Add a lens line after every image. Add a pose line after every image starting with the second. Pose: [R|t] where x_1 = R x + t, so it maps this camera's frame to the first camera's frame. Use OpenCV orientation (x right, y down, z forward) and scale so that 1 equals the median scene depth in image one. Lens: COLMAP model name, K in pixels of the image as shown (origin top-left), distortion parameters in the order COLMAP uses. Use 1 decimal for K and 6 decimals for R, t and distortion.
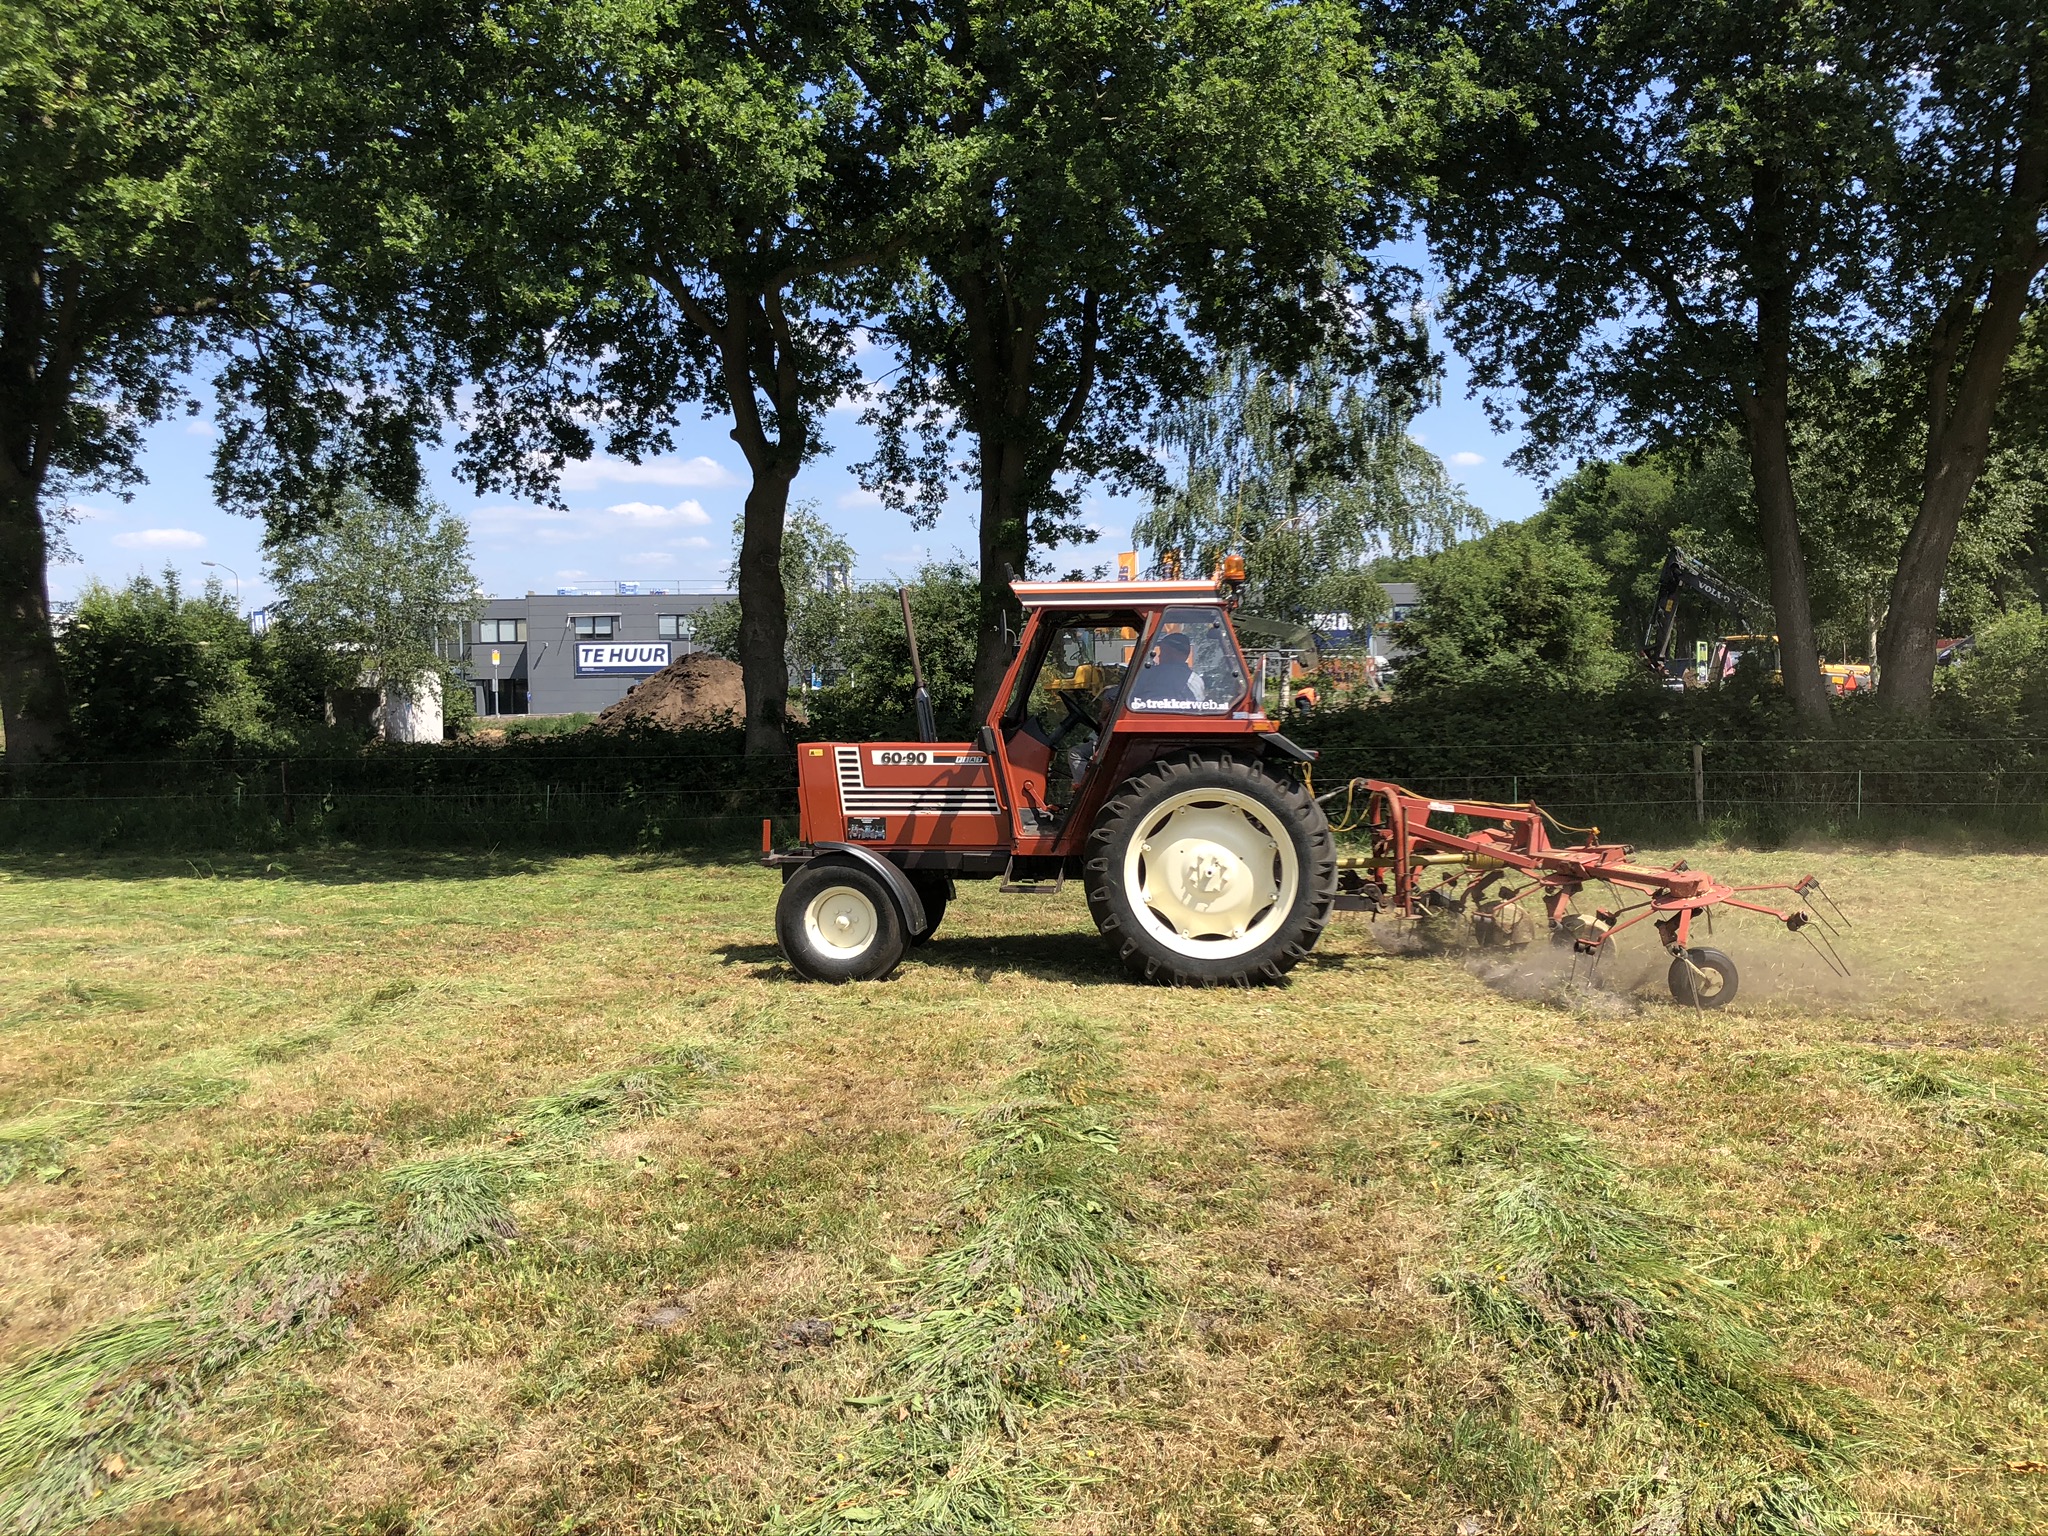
lens RADIAL K [[1813.6, 0, 1024.0], [0, 1813.6, 768.0], [0, 0, 1]] dist [0.065193, -0.006266]
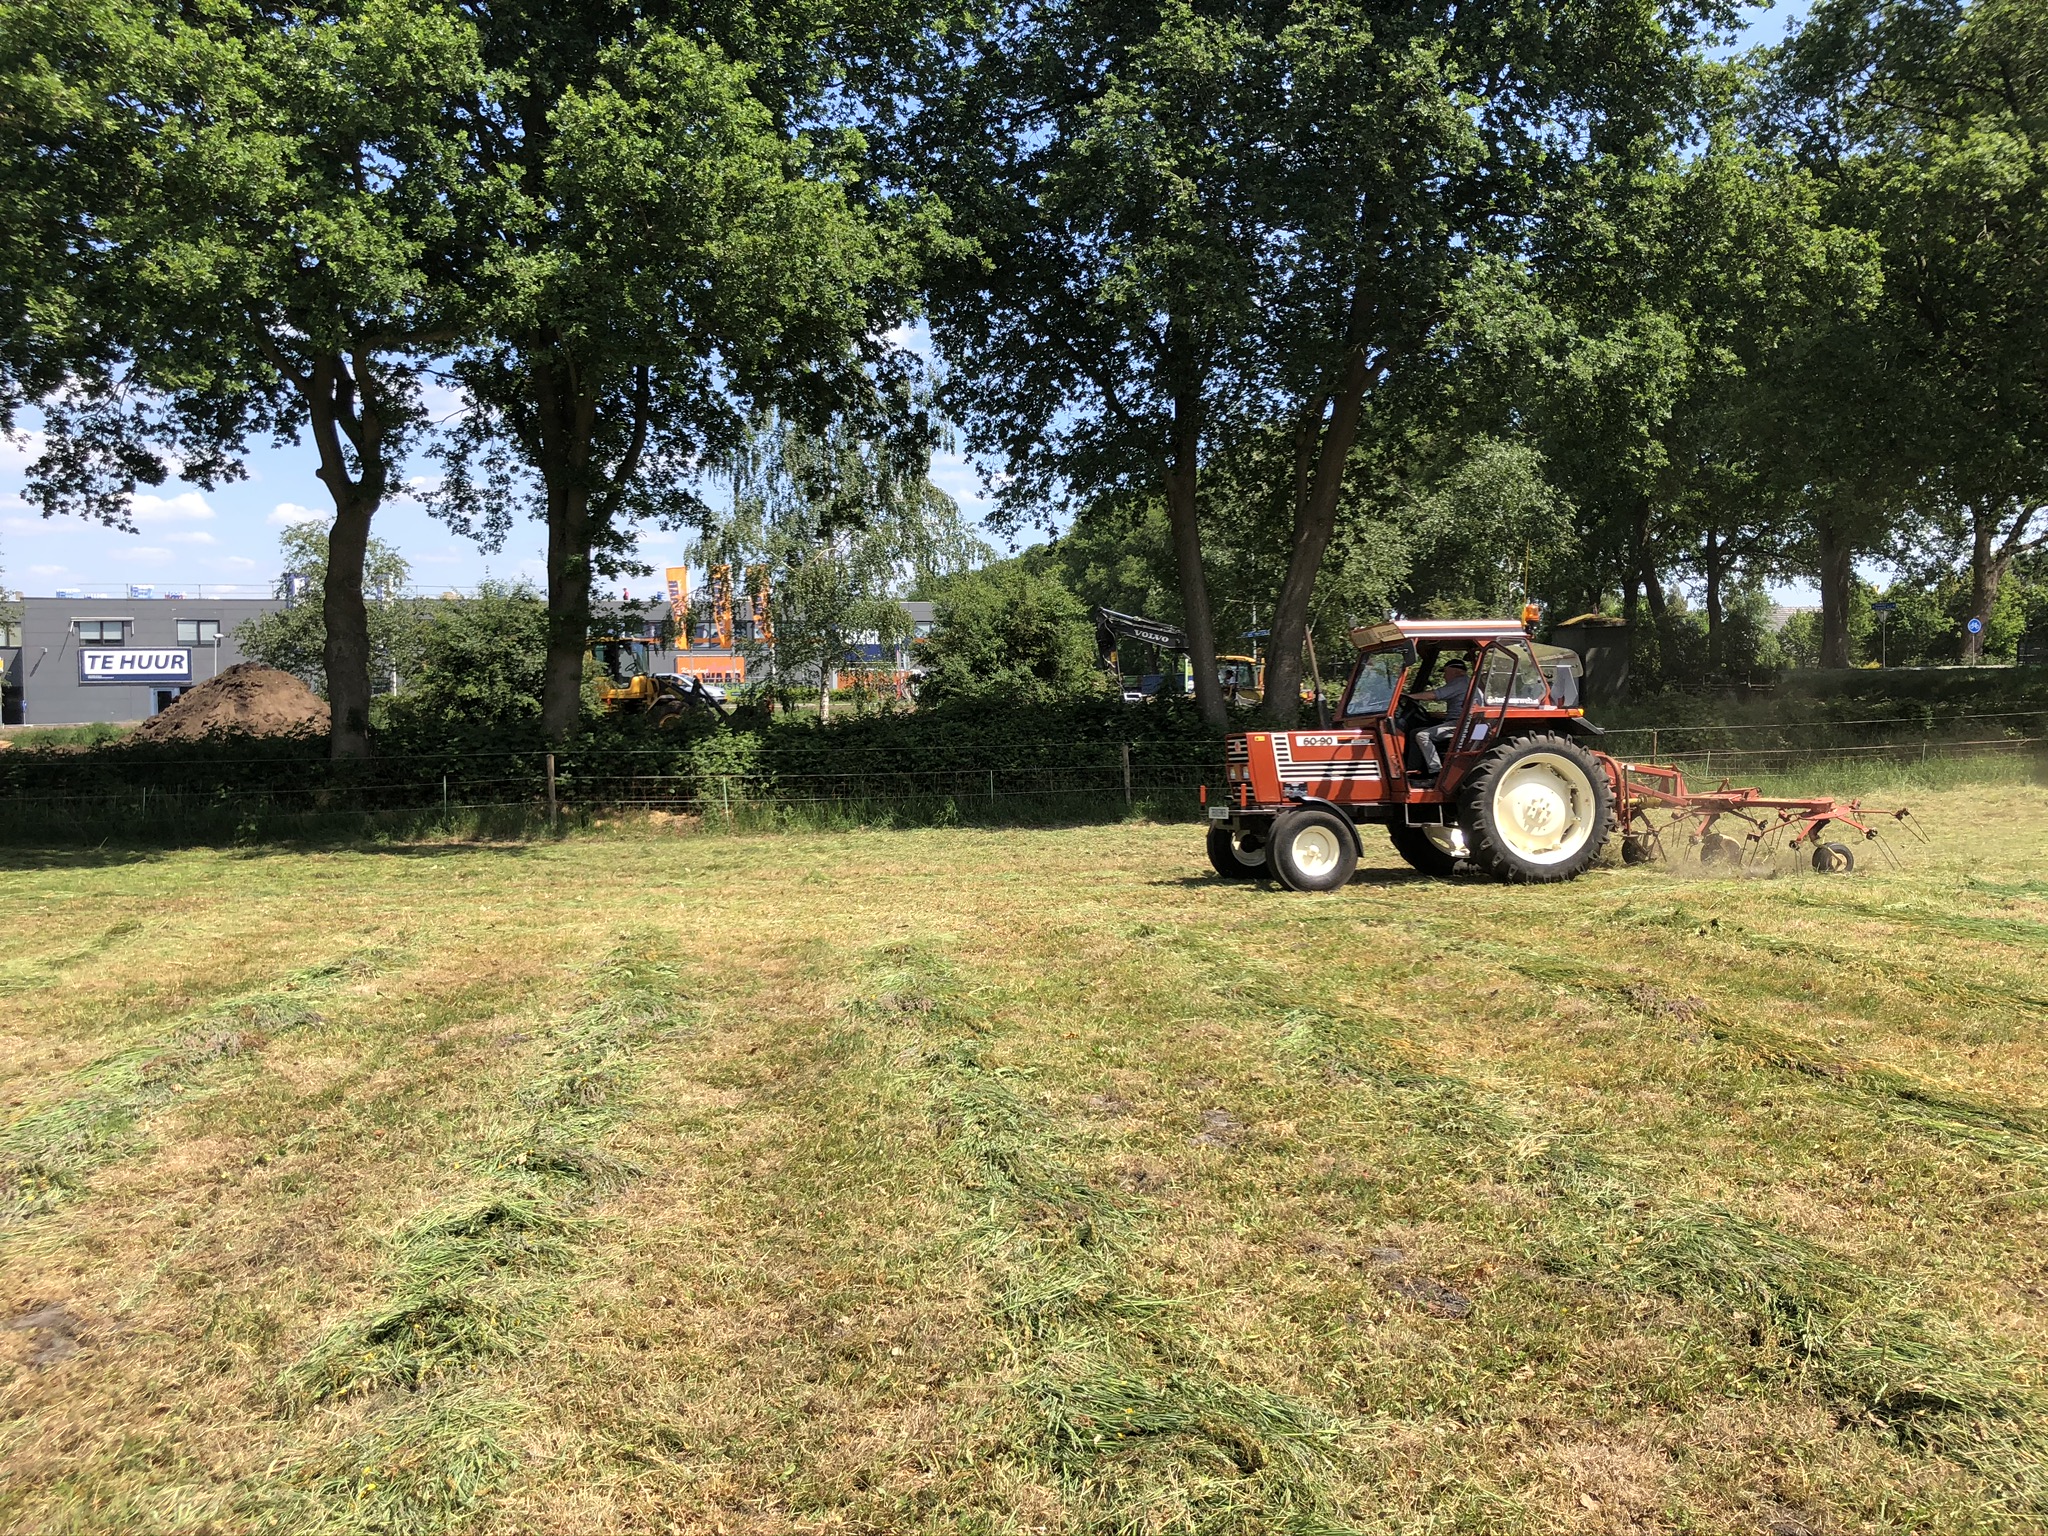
lens RADIAL K [[1813.6, 0, 1024.0], [0, 1813.6, 768.0], [0, 0, 1]] dist [0.065193, -0.006266]
pose [[0.970502, -0.008533, 0.240943, -0.009524], [0.009743, 0.999945, -0.003831, 0.005889], [-0.240897, 0.006065, 0.970532, -0.171314]]
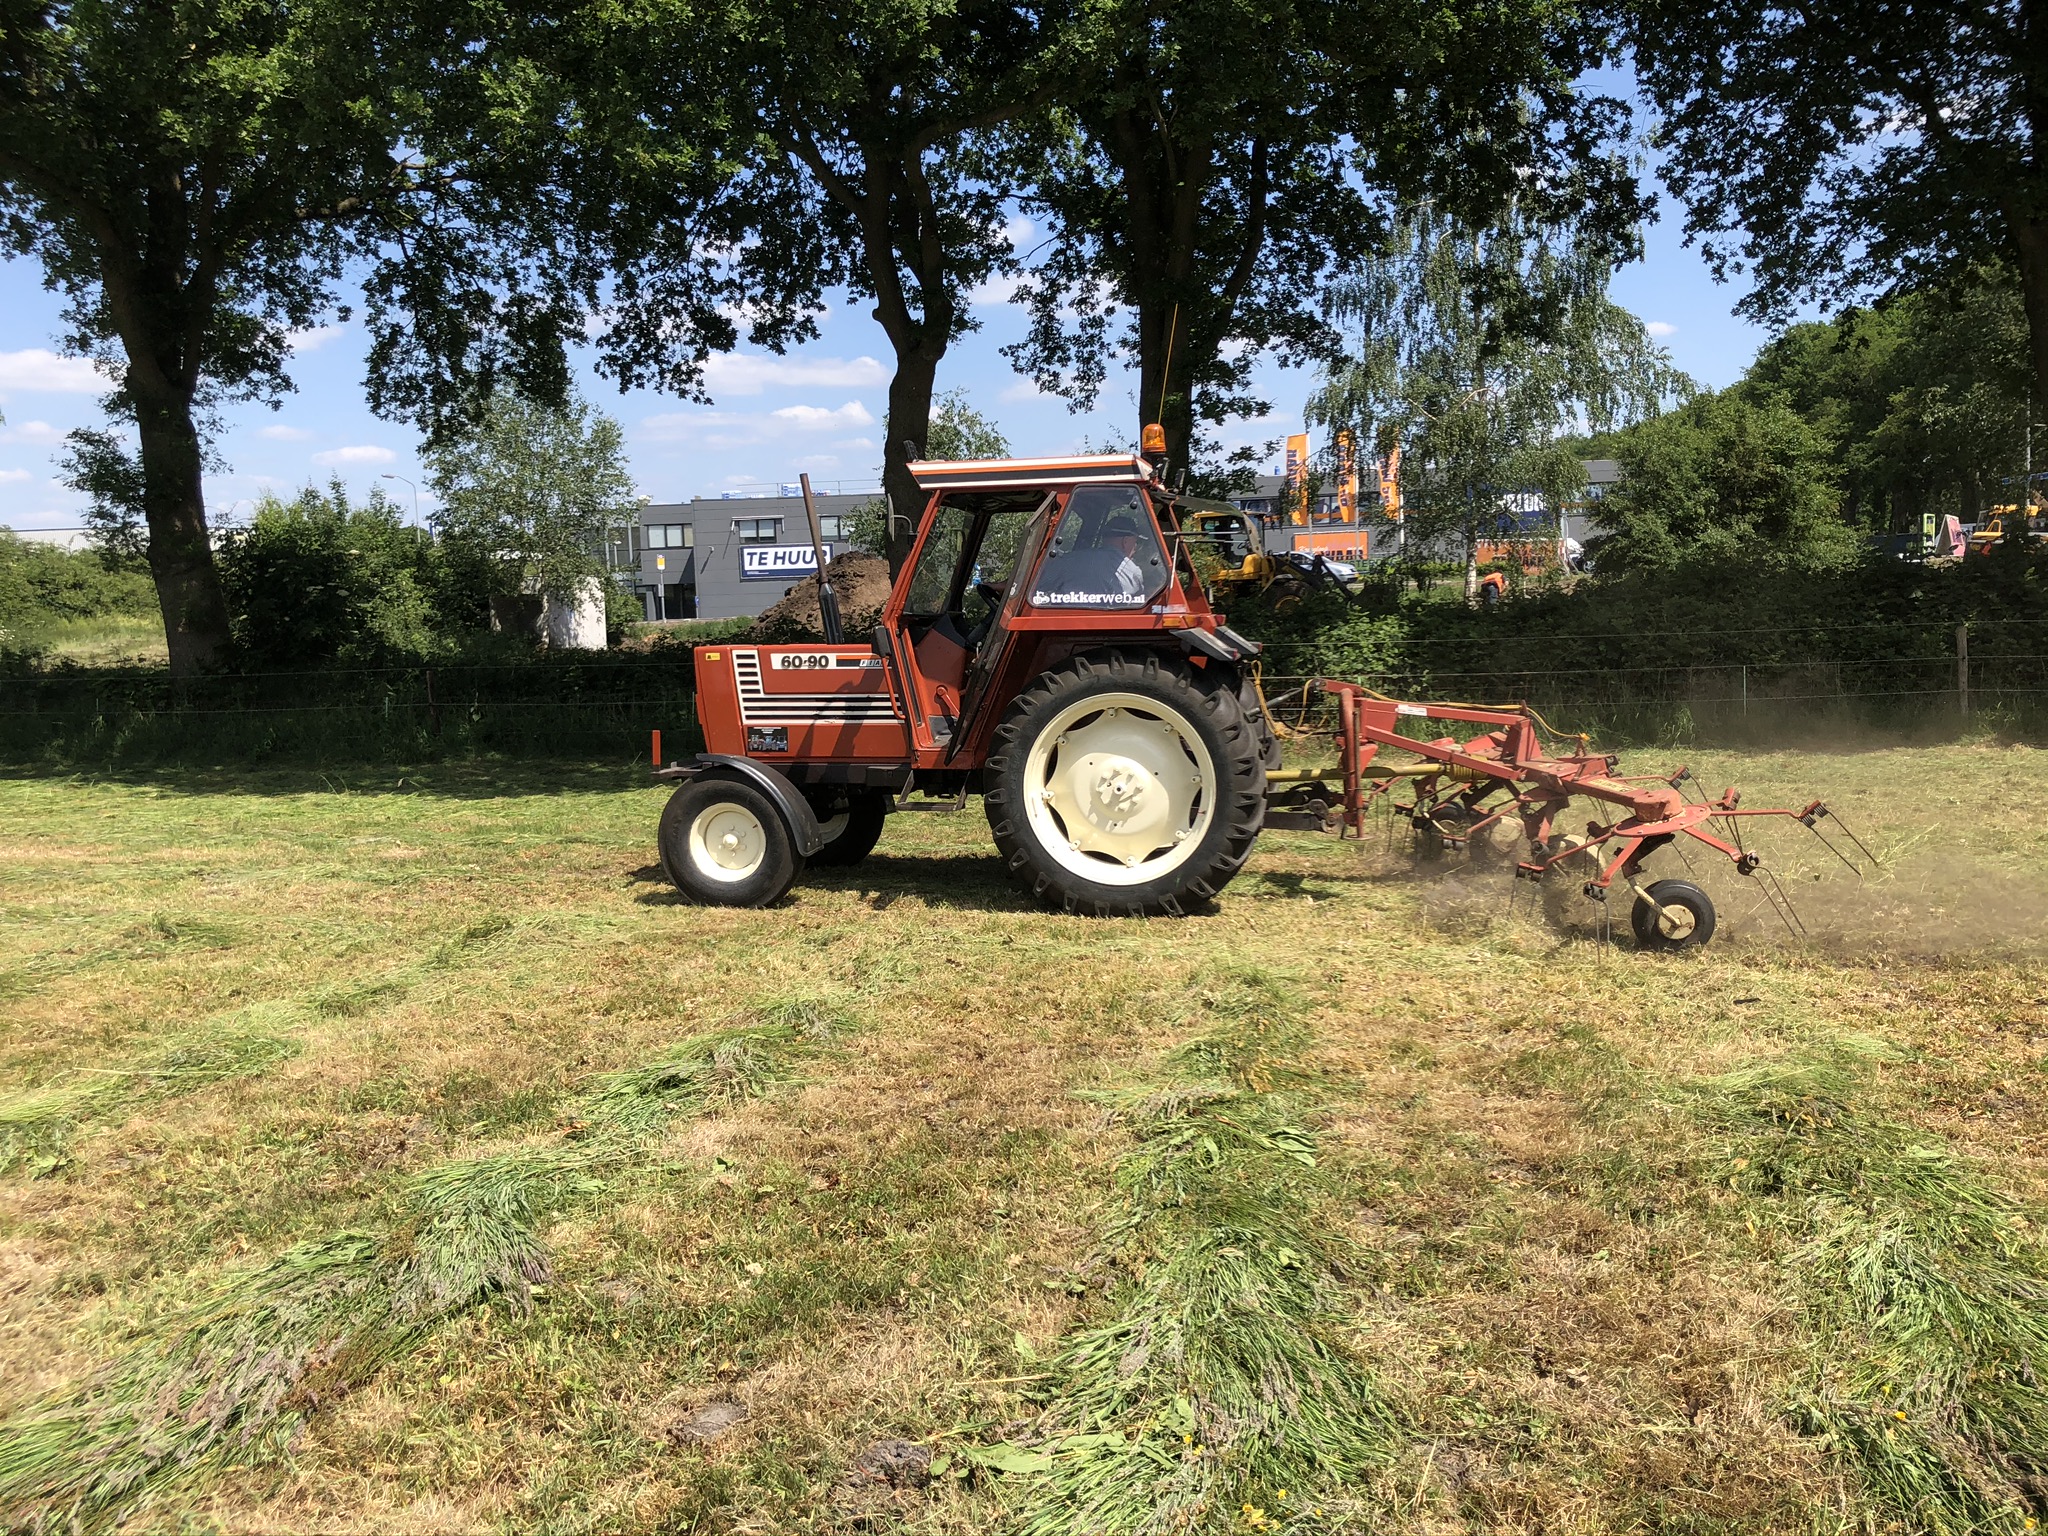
lens RADIAL K [[1807.5, 0, 982.2], [0, 1807.5, 796.1], [0, 0, 1]] dist [0.011201, -0.012386]
pose [[0.993372, -0.007816, -0.114674, 0.000007], [0.016133, 0.997290, 0.071779, -0.000984], [0.113802, -0.073154, 0.990807, 0.053884]]
